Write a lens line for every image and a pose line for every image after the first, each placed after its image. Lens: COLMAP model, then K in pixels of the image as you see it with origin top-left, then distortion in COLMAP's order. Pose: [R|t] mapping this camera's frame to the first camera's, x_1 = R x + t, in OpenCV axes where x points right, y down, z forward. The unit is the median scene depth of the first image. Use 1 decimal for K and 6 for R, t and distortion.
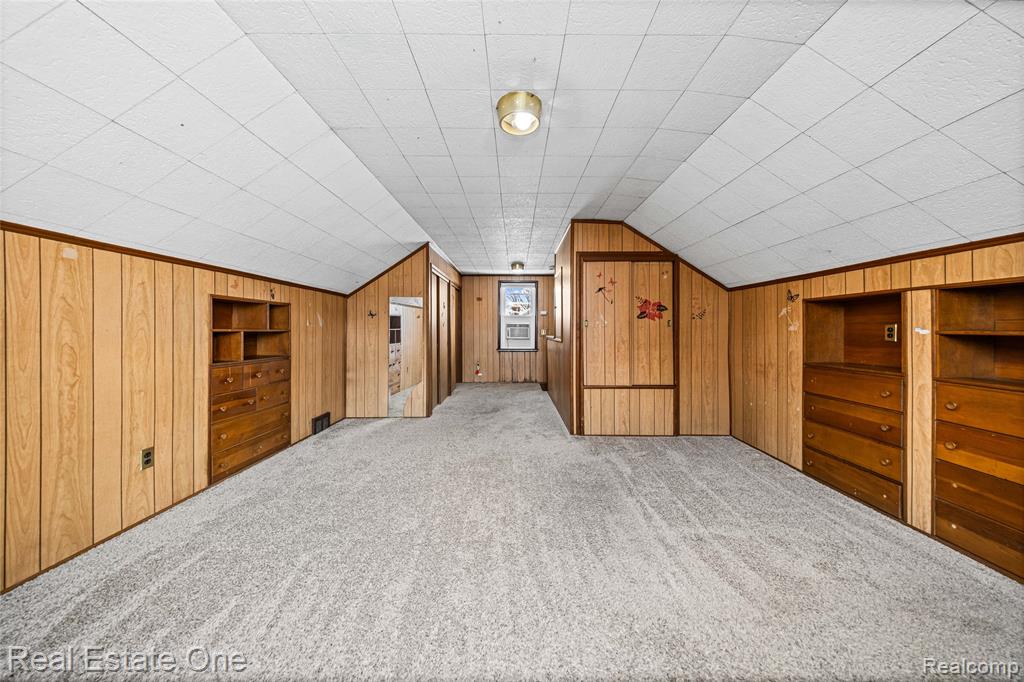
lens RADIAL K [[342.5, 0, 513.6], [0, 342.5, 331.2], [0, 0, 1]] dist [0.007961, -0.000321]
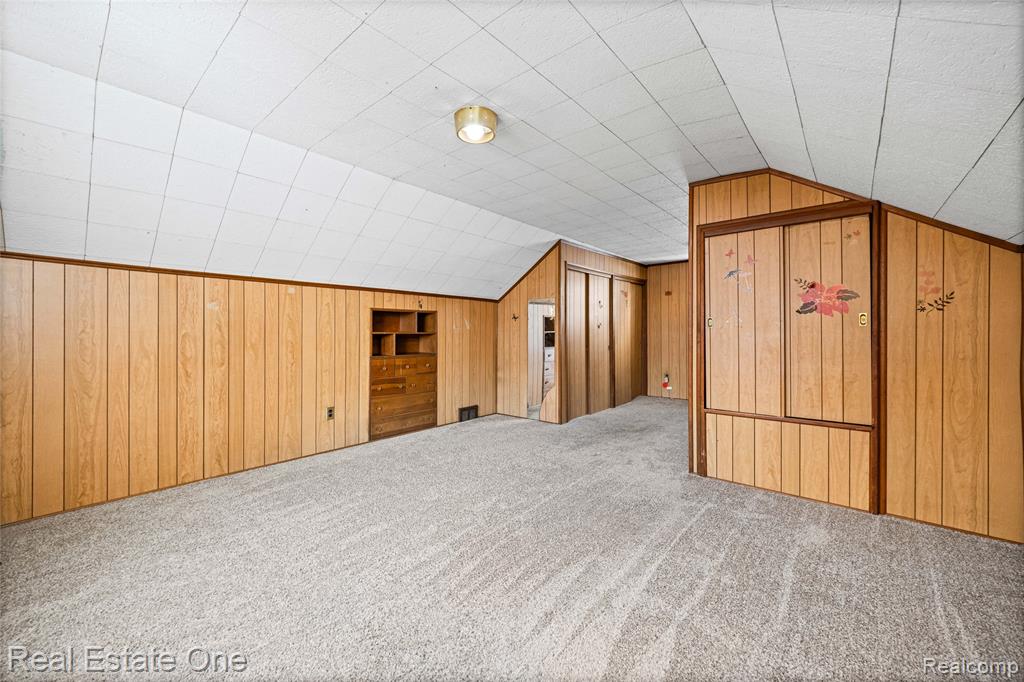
lens RADIAL K [[408.0, 0, 511.4], [0, 408.0, 335.7], [0, 0, 1]] dist [0.017929, -0.000951]
pose [[0.754400, 0.003293, -0.656407, 0.646475], [0.000586, 0.999984, 0.005690, -0.000724], [0.656415, -0.004677, 0.754386, 0.097581]]
